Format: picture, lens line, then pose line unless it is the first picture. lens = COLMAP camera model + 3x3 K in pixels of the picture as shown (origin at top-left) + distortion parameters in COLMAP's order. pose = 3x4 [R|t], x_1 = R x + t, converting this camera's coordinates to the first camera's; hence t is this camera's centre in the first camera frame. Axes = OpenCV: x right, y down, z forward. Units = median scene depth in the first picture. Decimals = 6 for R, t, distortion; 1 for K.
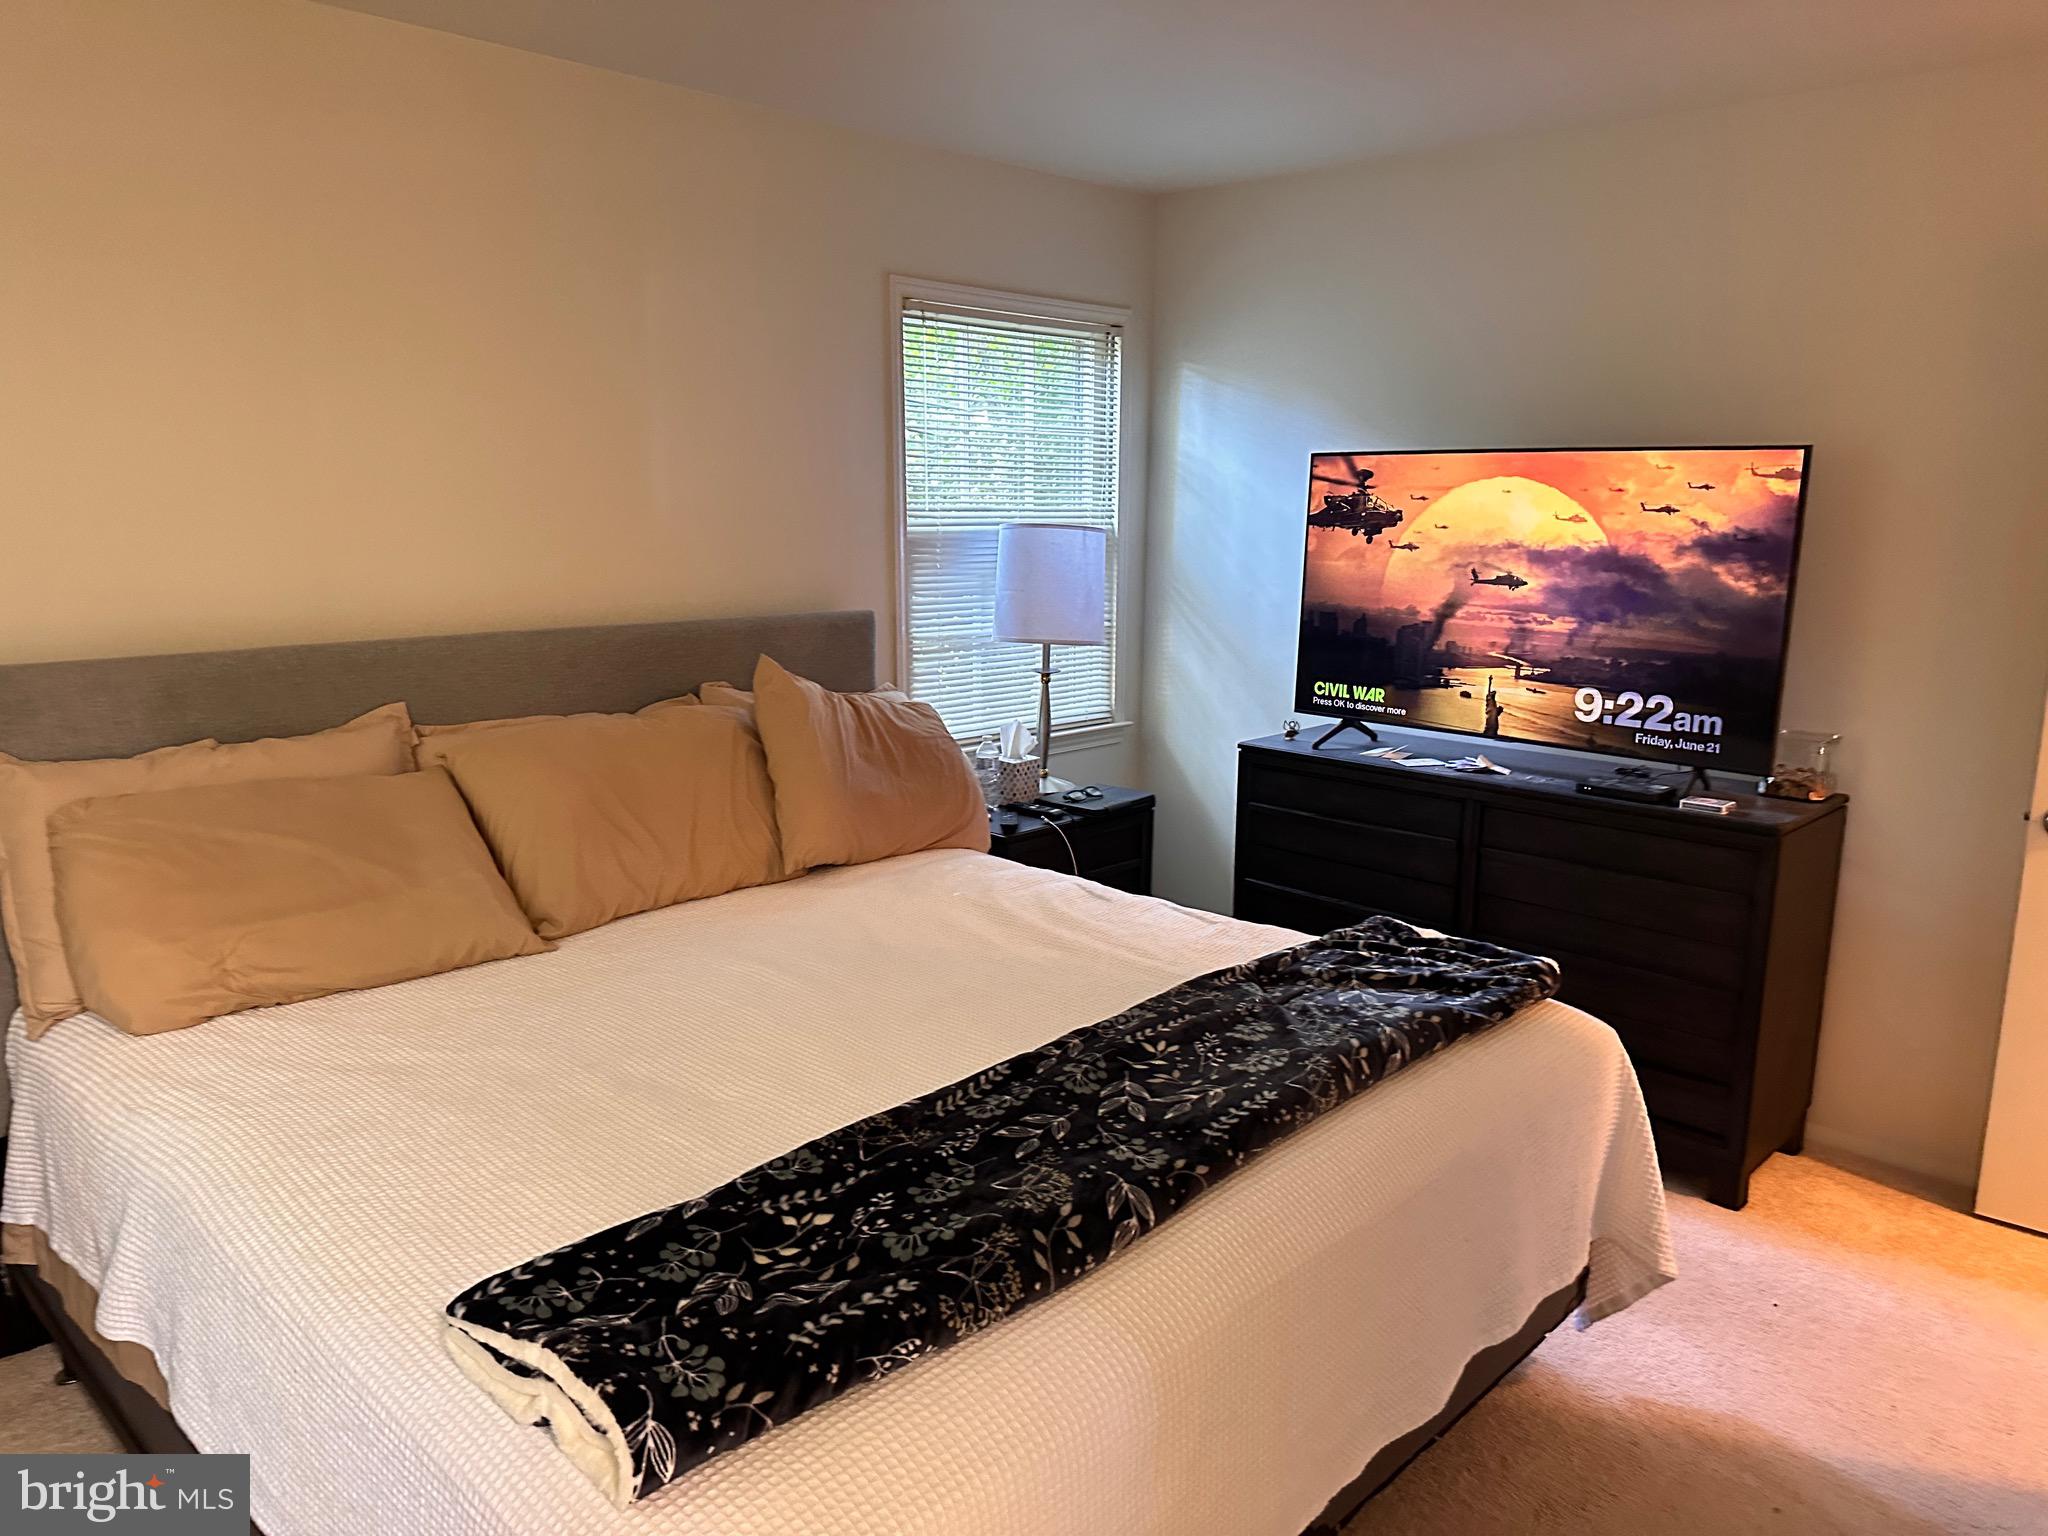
lens RADIAL K [[1429.3, 0, 1014.3], [0, 1429.3, 770.2], [0, 0, 1]] dist [0.052483, -0.070410]
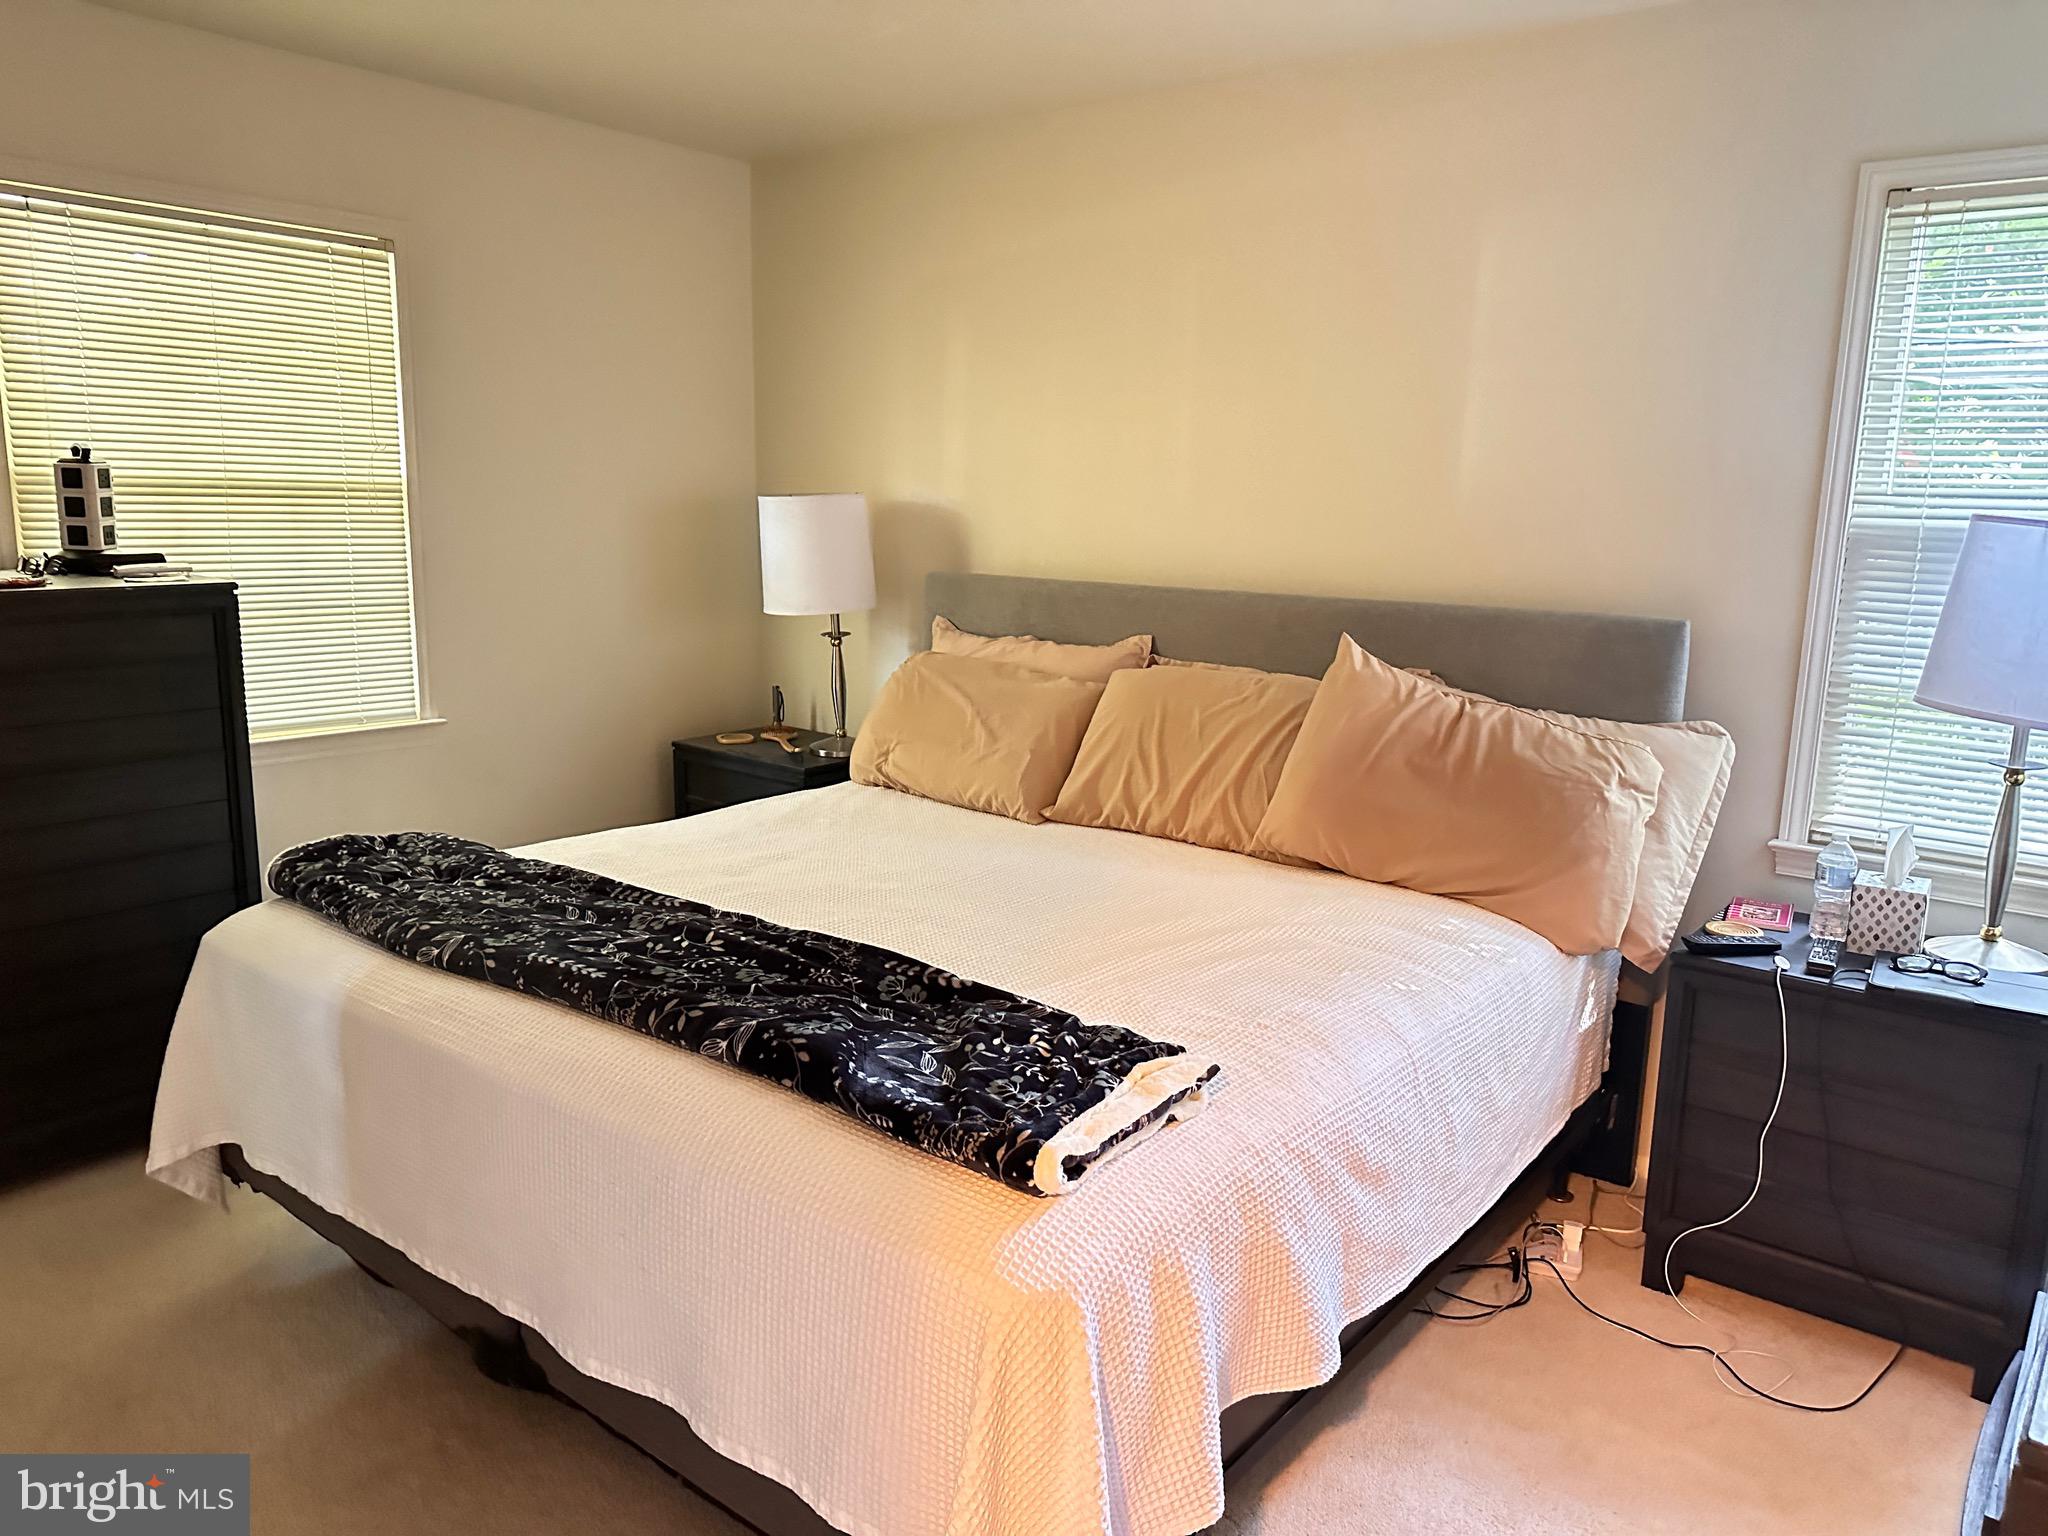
lens RADIAL K [[1429.3, 0, 1015.9], [0, 1429.3, 766.9], [0, 0, 1]] dist [0.052483, -0.070410]
pose [[0.101713, 0.183137, -0.977811, 0.819048], [-0.212175, 0.964287, 0.158534, -0.109474], [0.971924, 0.191342, 0.136937, 0.737756]]
